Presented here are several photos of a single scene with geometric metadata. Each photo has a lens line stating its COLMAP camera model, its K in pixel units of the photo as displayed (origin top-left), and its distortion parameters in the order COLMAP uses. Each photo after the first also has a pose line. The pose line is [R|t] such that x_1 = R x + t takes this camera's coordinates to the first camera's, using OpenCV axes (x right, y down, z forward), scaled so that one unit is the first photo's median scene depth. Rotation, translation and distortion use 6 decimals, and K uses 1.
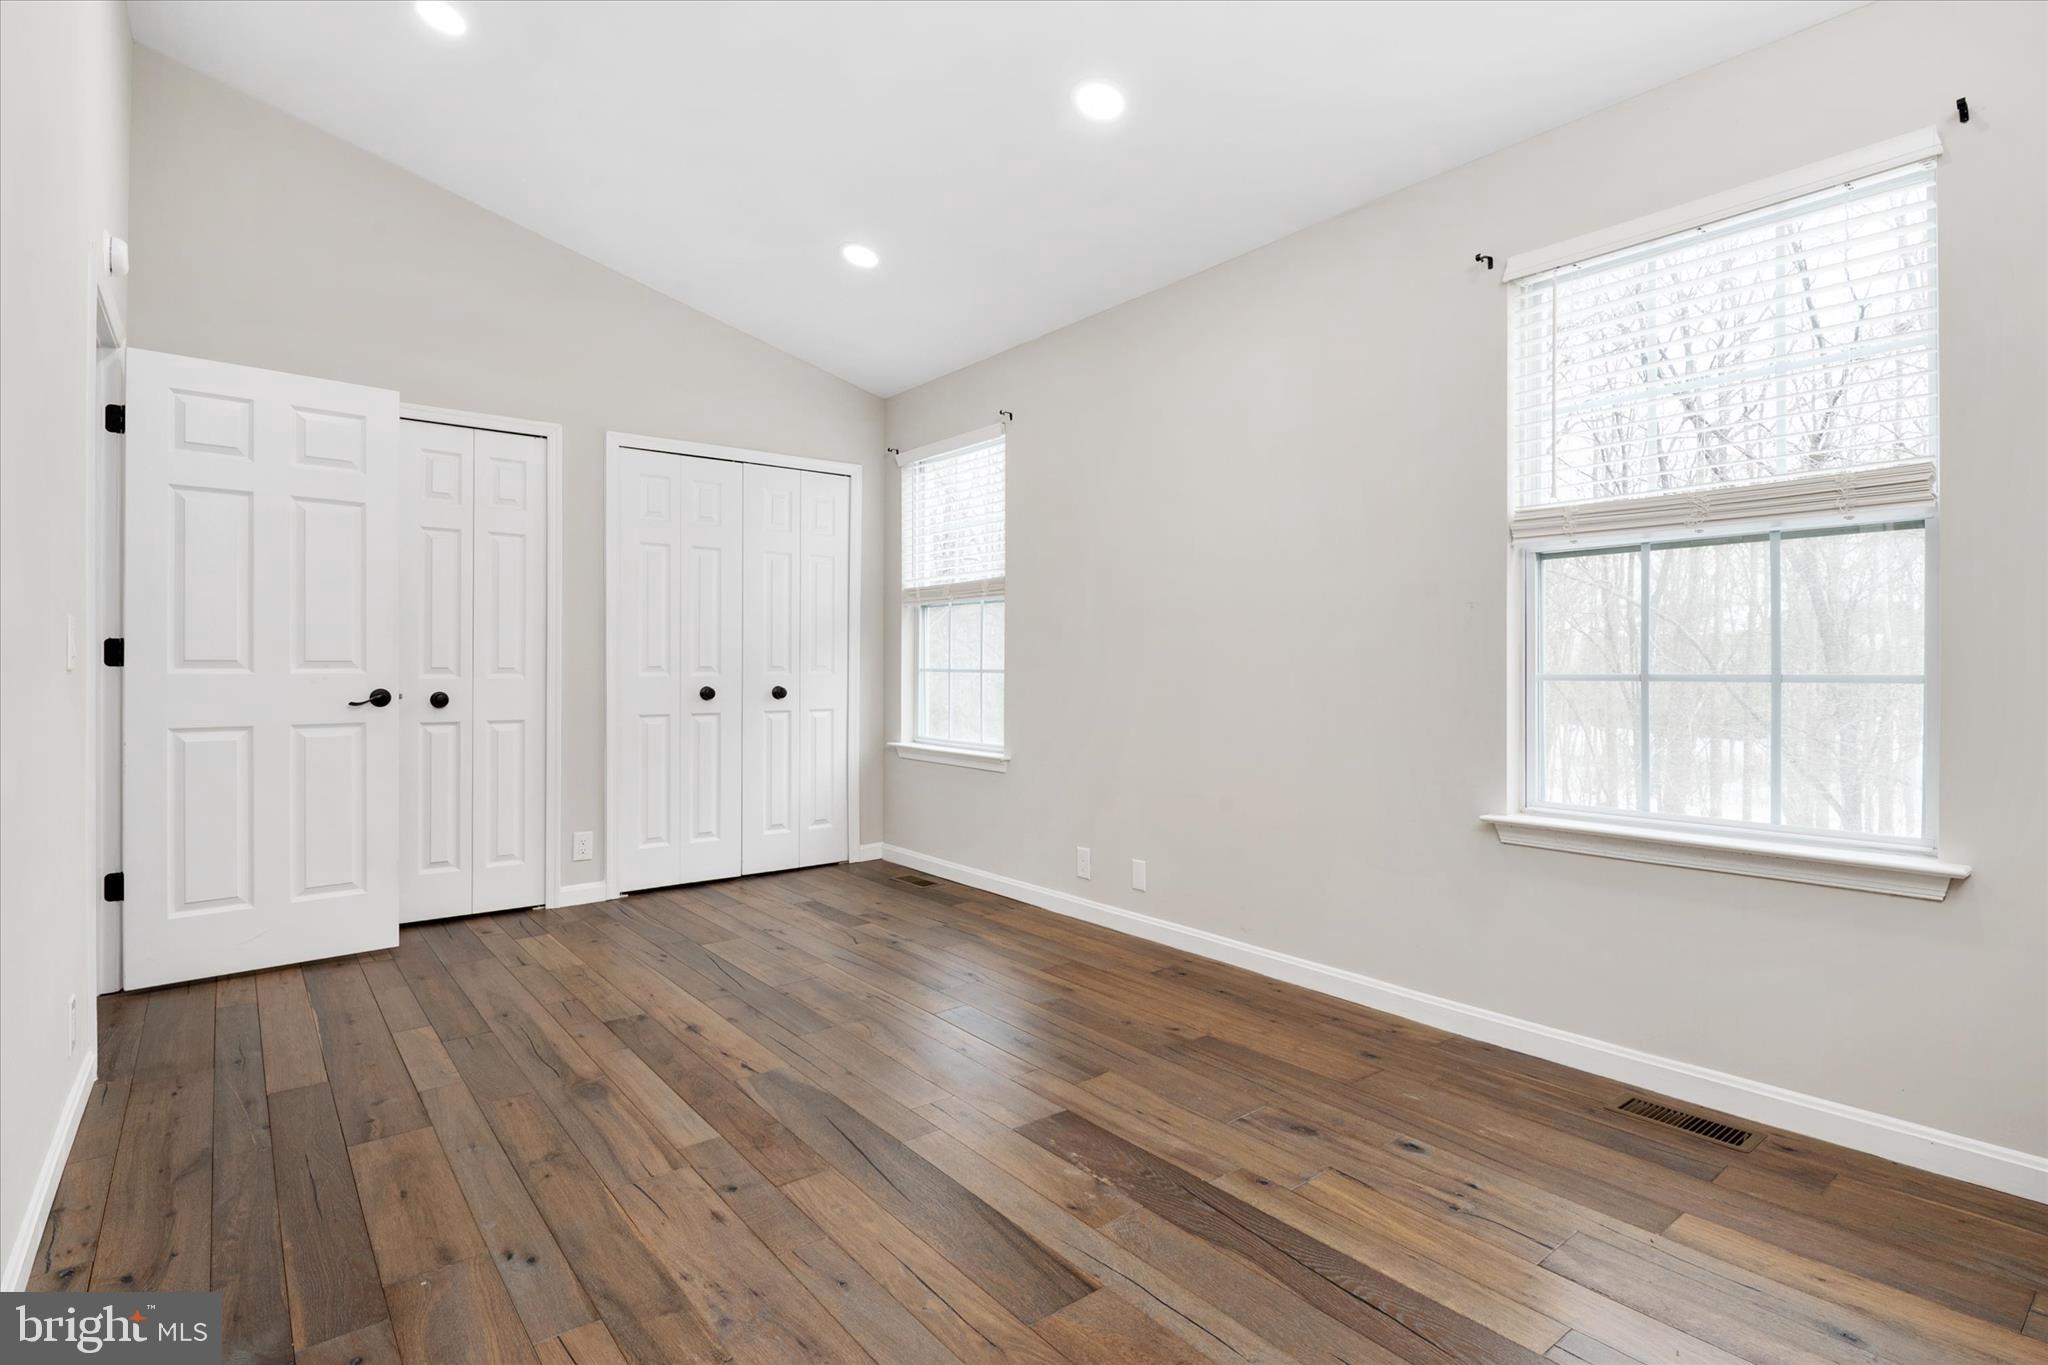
lens RADIAL K [[998.9, 0, 1056.4], [0, 998.9, 669.1], [0, 0, 1]] dist [0.000037, -0.002210]
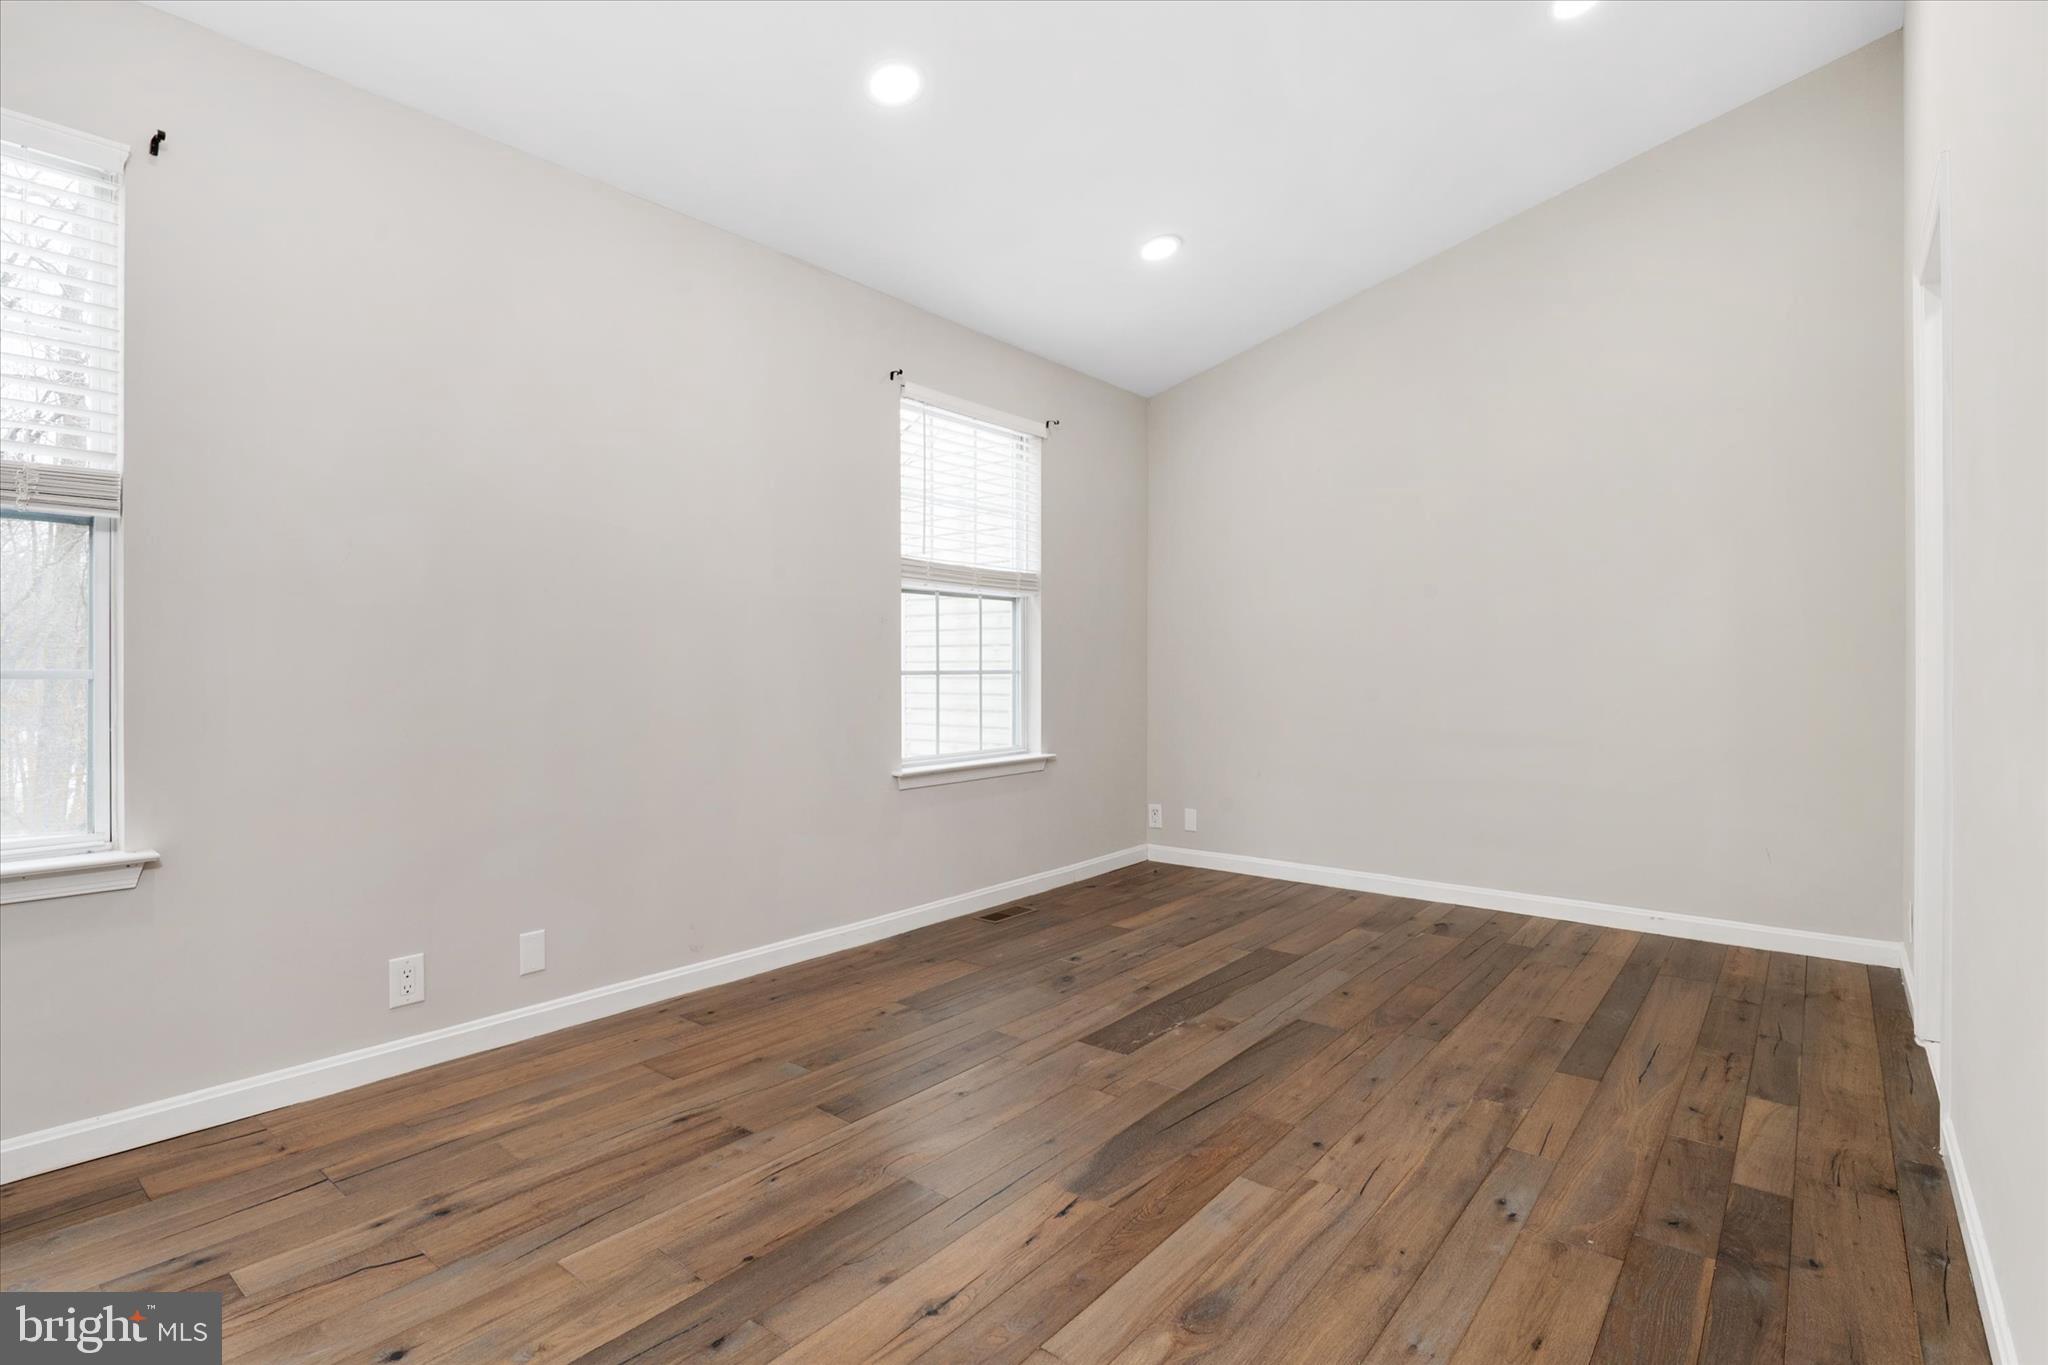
lens RADIAL K [[998.9, 0, 980.5], [0, 998.9, 669.3], [0, 0, 1]] dist [0.000037, -0.002210]
pose [[-0.172781, -0.001711, 0.984959, -1.001059], [0.003218, 0.999992, 0.002302, -0.001713], [-0.984955, 0.003567, -0.172774, 1.161719]]
